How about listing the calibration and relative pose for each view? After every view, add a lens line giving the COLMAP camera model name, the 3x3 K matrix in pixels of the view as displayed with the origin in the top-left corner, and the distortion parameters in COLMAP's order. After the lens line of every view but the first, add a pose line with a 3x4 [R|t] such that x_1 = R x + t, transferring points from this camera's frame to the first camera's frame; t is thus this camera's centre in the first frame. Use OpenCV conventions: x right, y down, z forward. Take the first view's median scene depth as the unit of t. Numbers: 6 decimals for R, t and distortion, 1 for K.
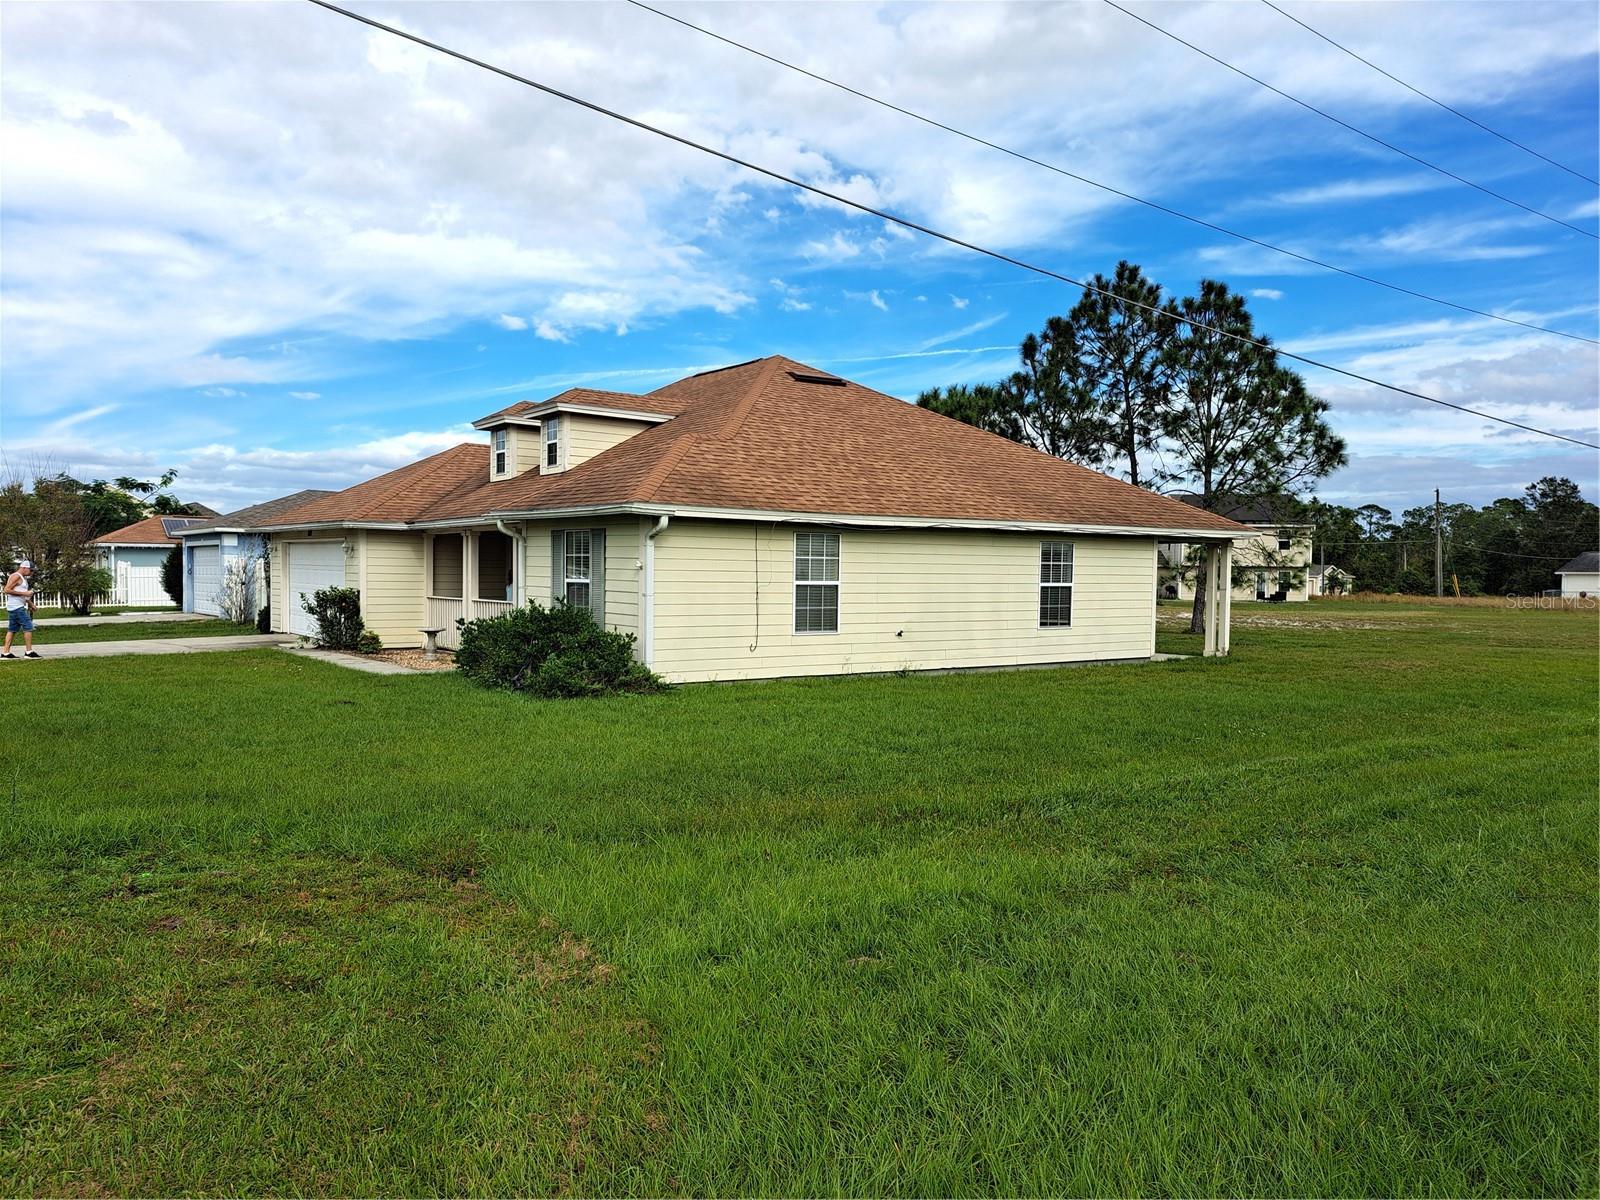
lens RADIAL K [[1139.3, 0, 797.2], [0, 1139.3, 619.8], [0, 0, 1]] dist [0.090292, -0.086465]
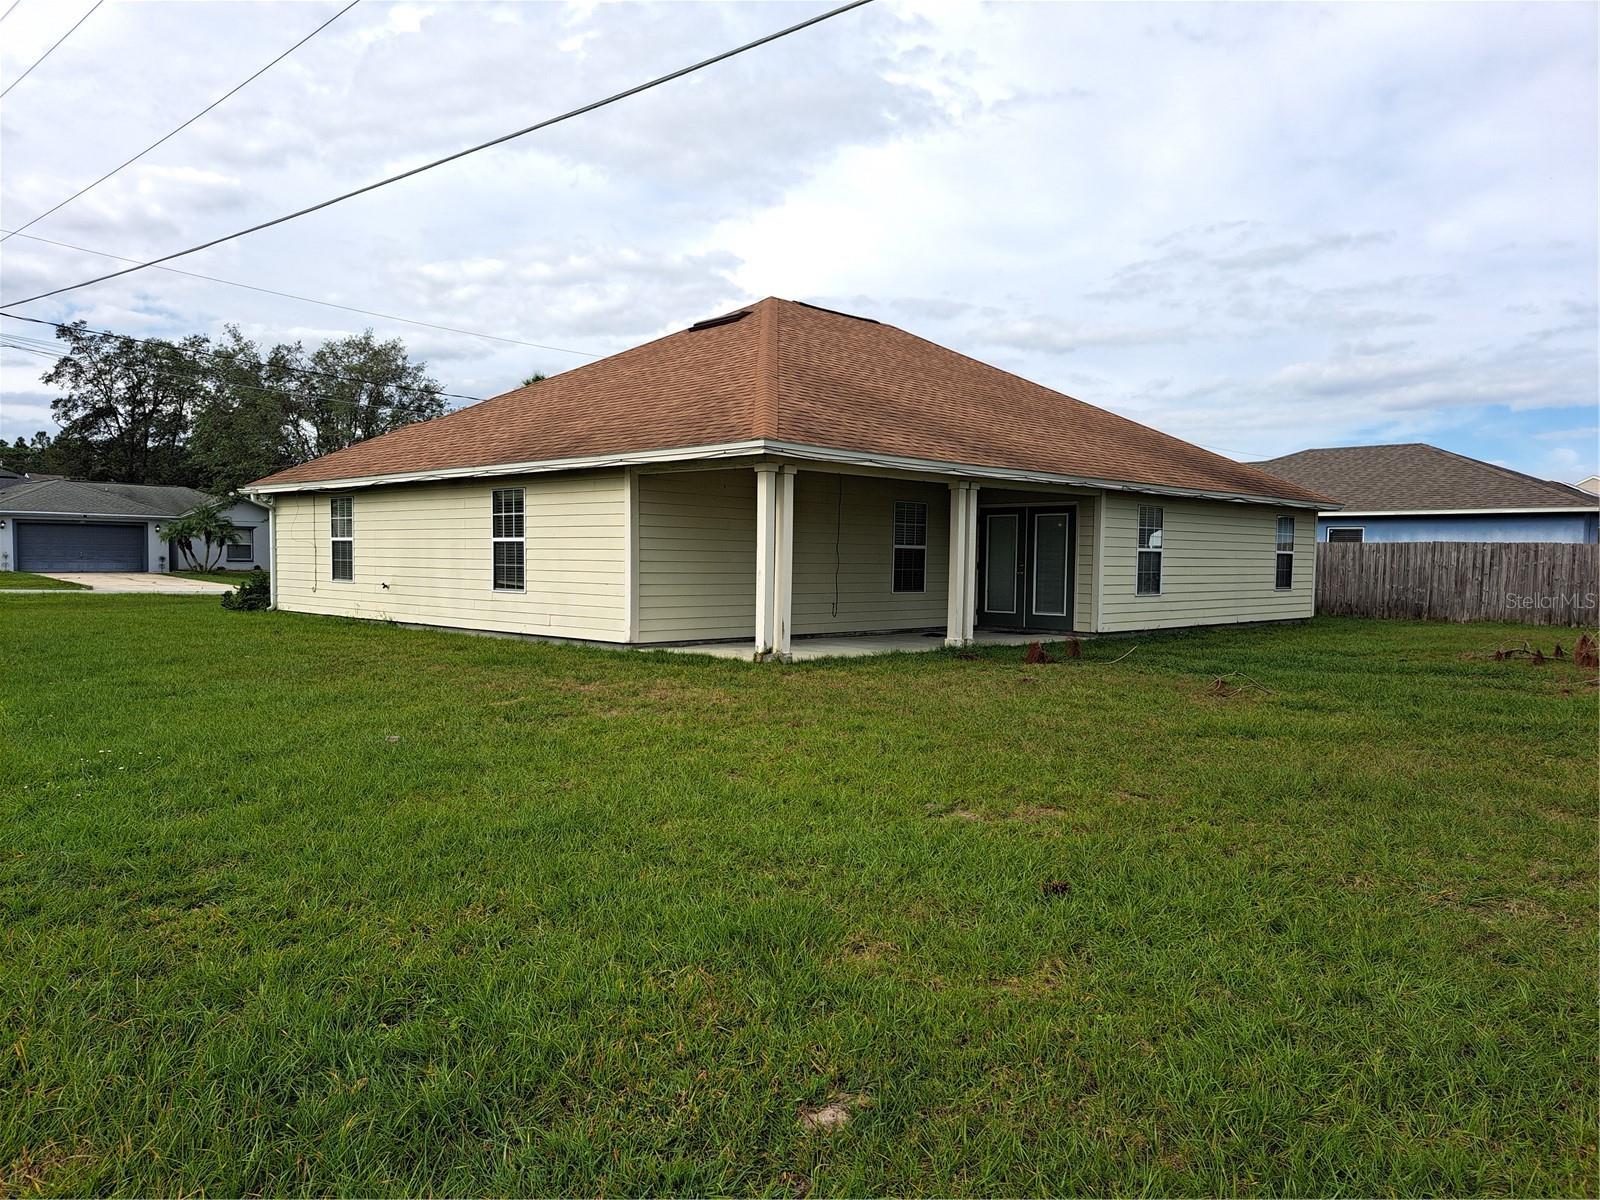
lens RADIAL K [[1146.3, 0, 800.0], [0, 1146.3, 600.0], [0, 0, 1]] dist [0.076066, -0.081250]
pose [[0.172952, 0.030109, -0.984470, 1.215561], [-0.048114, 0.998598, 0.022089, -0.017229], [0.983754, 0.043546, 0.174158, 1.177656]]
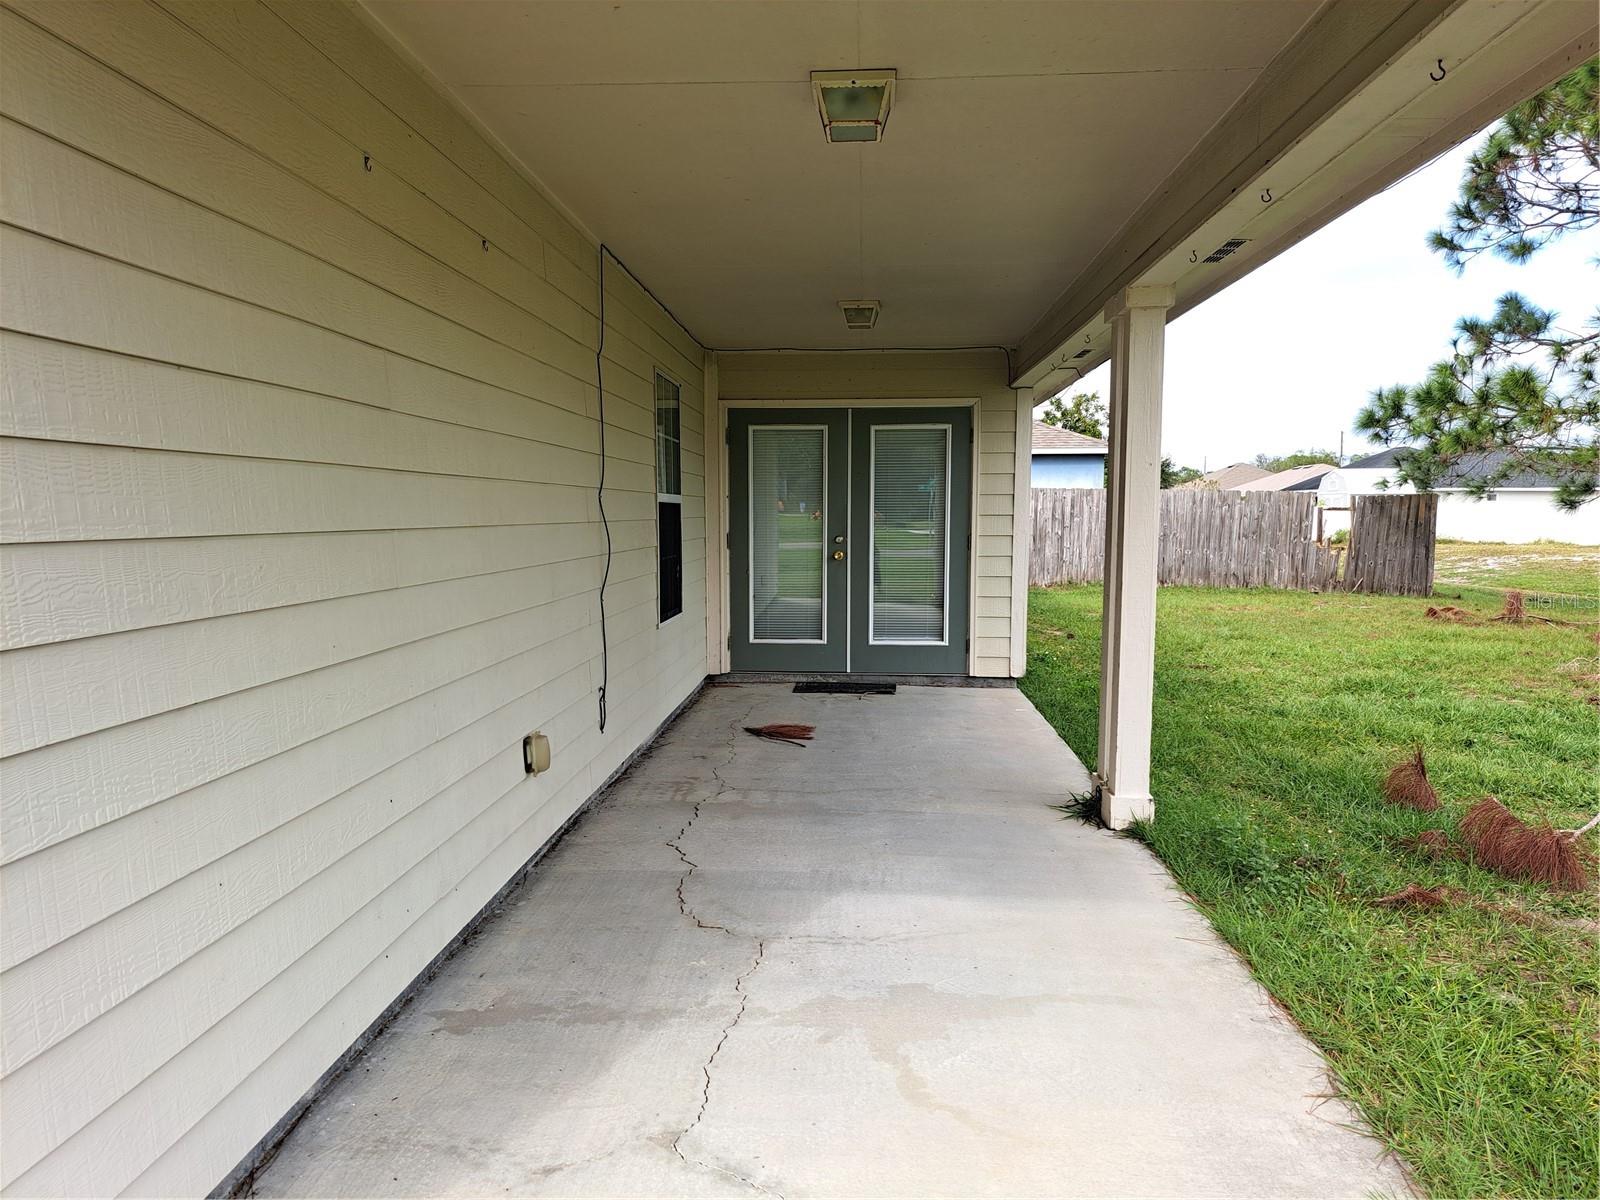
lens RADIAL K [[1139.3, 0, 797.2], [0, 1139.3, 619.8], [0, 0, 1]] dist [0.090292, -0.086465]
pose [[0.779932, 0.055217, -0.623424, 0.483768], [-0.020064, 0.997794, 0.063276, -0.031558], [0.625543, -0.036843, 0.779320, 1.174054]]
